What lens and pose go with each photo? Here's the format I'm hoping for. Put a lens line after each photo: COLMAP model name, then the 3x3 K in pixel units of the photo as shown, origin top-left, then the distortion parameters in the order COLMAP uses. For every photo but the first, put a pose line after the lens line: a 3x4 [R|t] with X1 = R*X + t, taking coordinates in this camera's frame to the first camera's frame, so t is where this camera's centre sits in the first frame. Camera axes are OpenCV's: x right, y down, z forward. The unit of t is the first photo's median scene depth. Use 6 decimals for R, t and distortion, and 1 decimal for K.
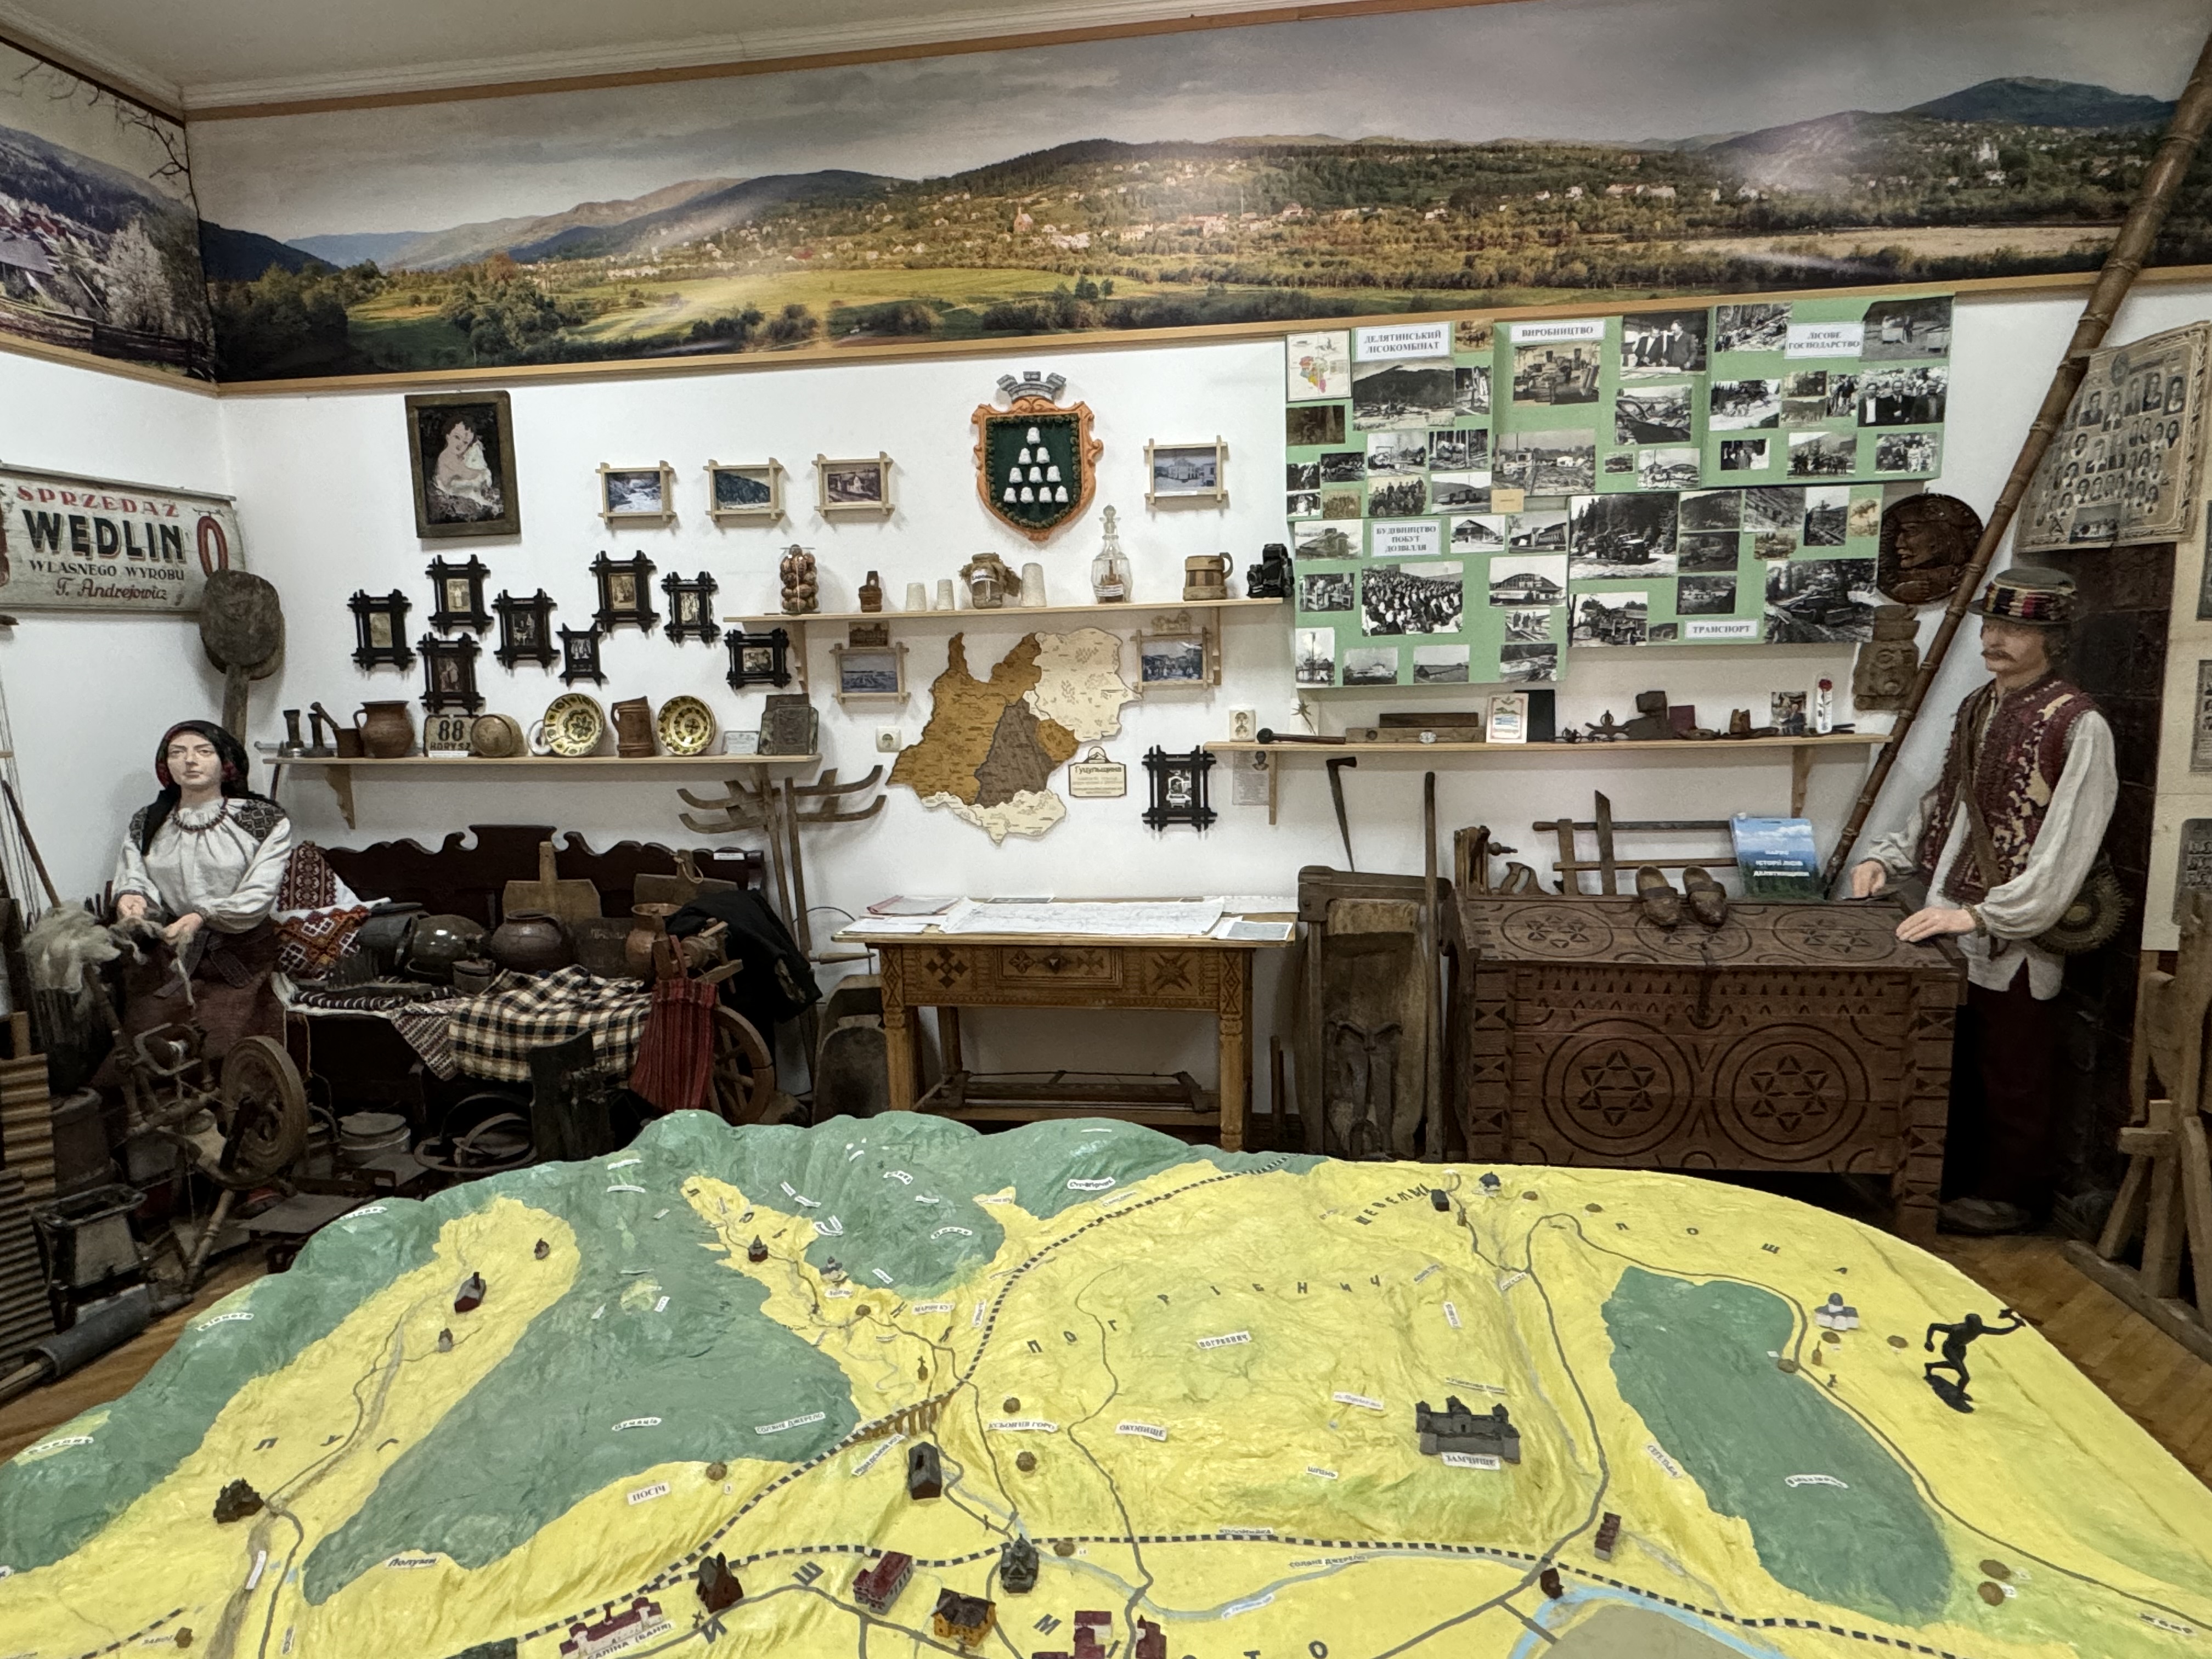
lens RADIAL K [[1312.6, 0, 1106.0], [0, 1312.6, 829.5], [0, 0, 1]] dist [0.001748, -0.002850]
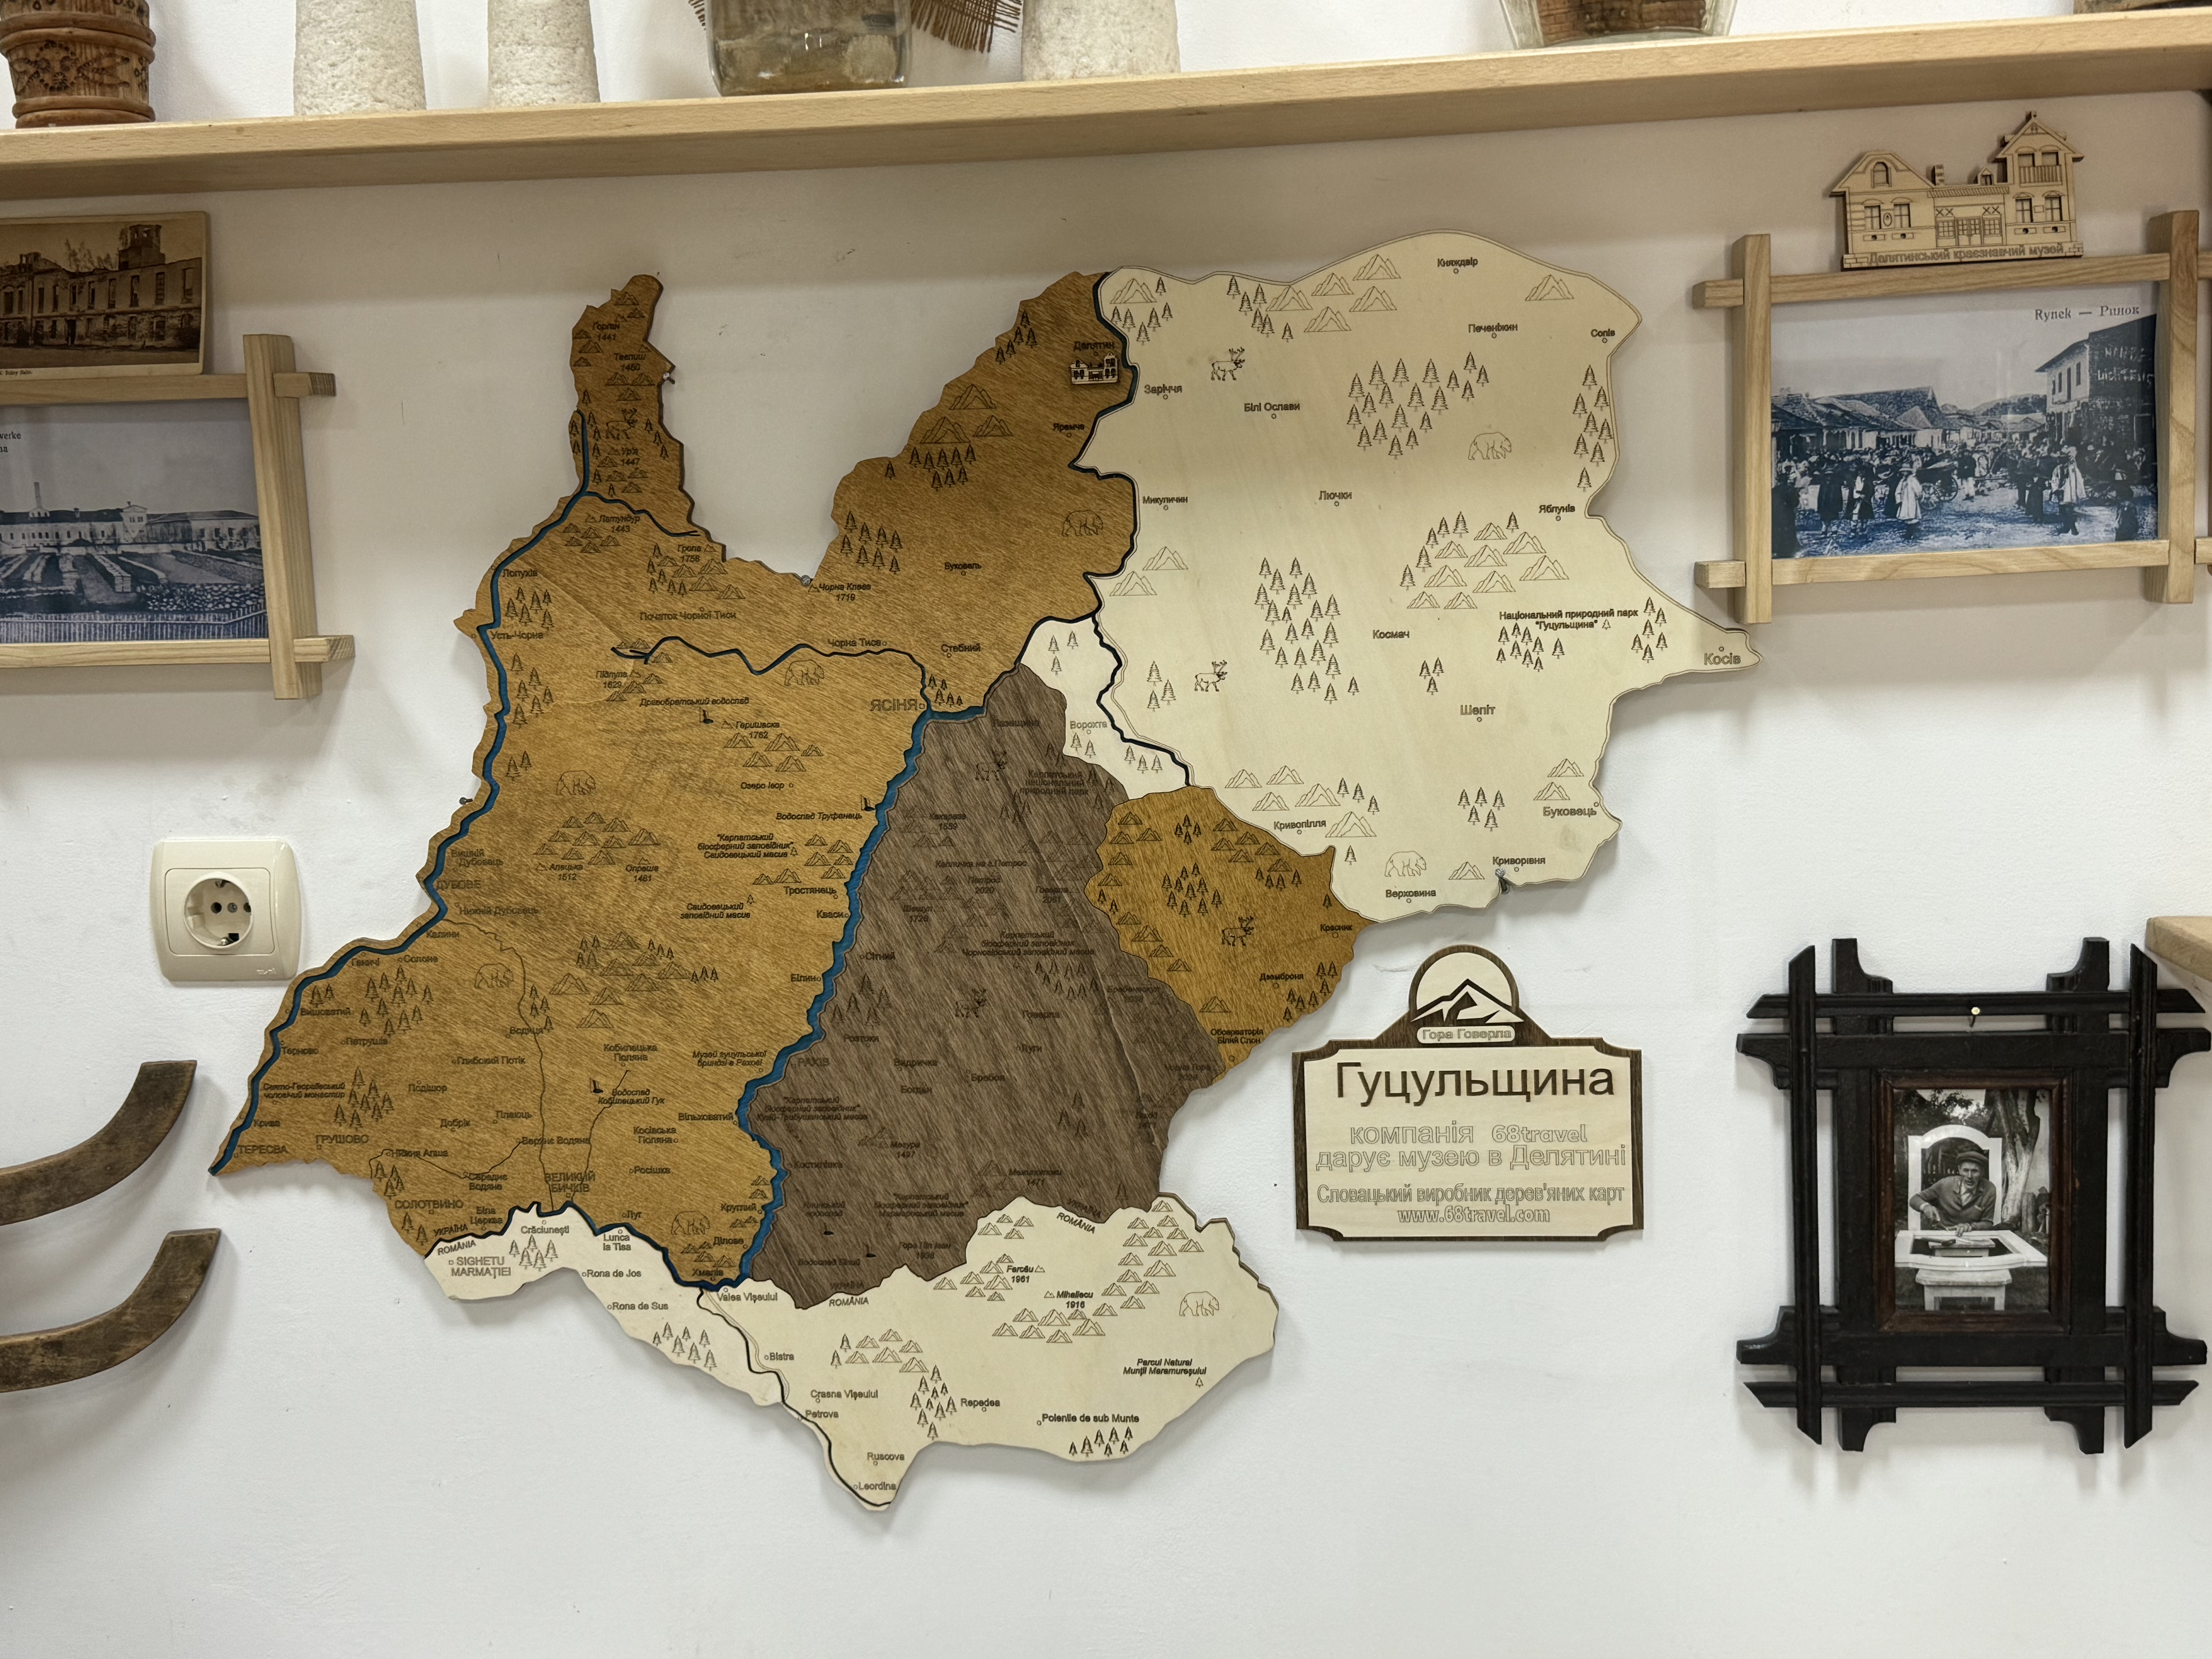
lens RADIAL K [[2160.5, 0, 1096.7], [0, 2160.5, 816.5], [0, 0, 1]] dist [0.172881, -0.336668]
pose [[0.997866, -0.012622, 0.064058, -0.077281], [0.014555, 0.999450, -0.029798, -0.077509], [-0.063647, 0.030667, 0.997501, 0.772345]]
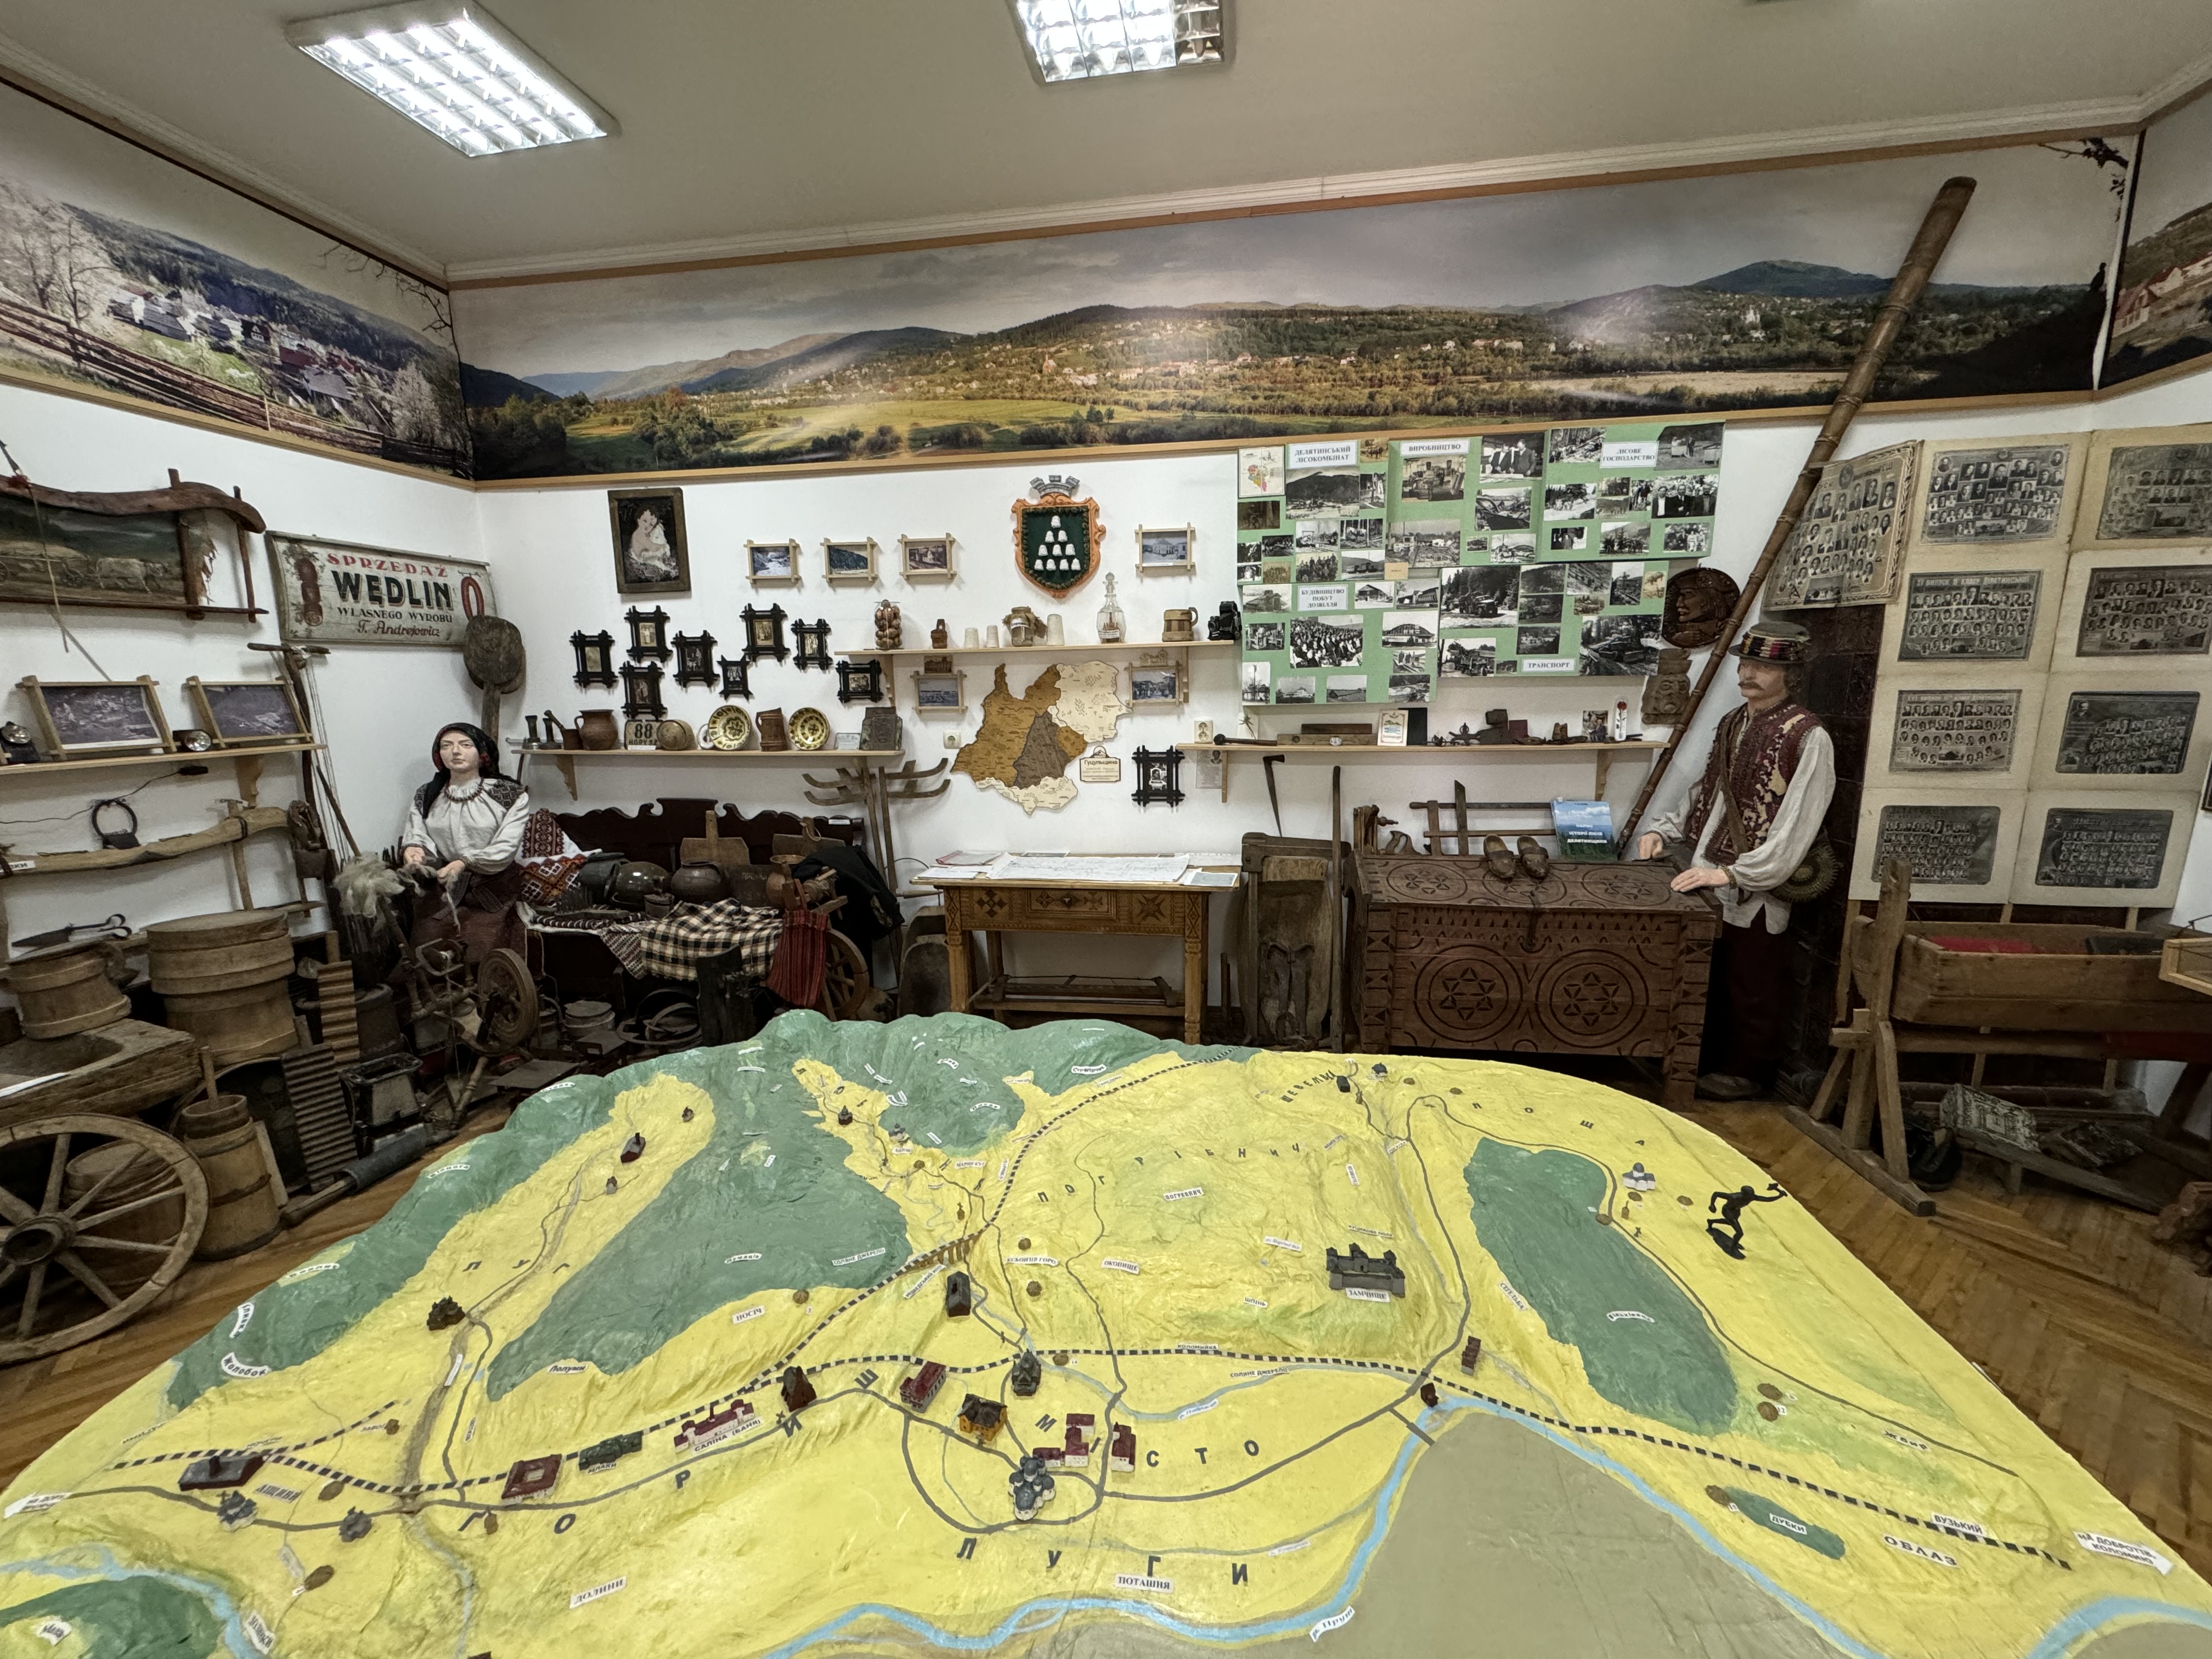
lens RADIAL K [[892.5, 0, 1106.0], [0, 892.5, 829.5], [0, 0, 1]] dist [-0.000145, 0.000149]
pose [[0.999957, 0.007716, -0.005107, 0.005503], [-0.007534, 0.999364, 0.034851, -0.007592], [0.005373, -0.034811, 0.999379, 0.044178]]
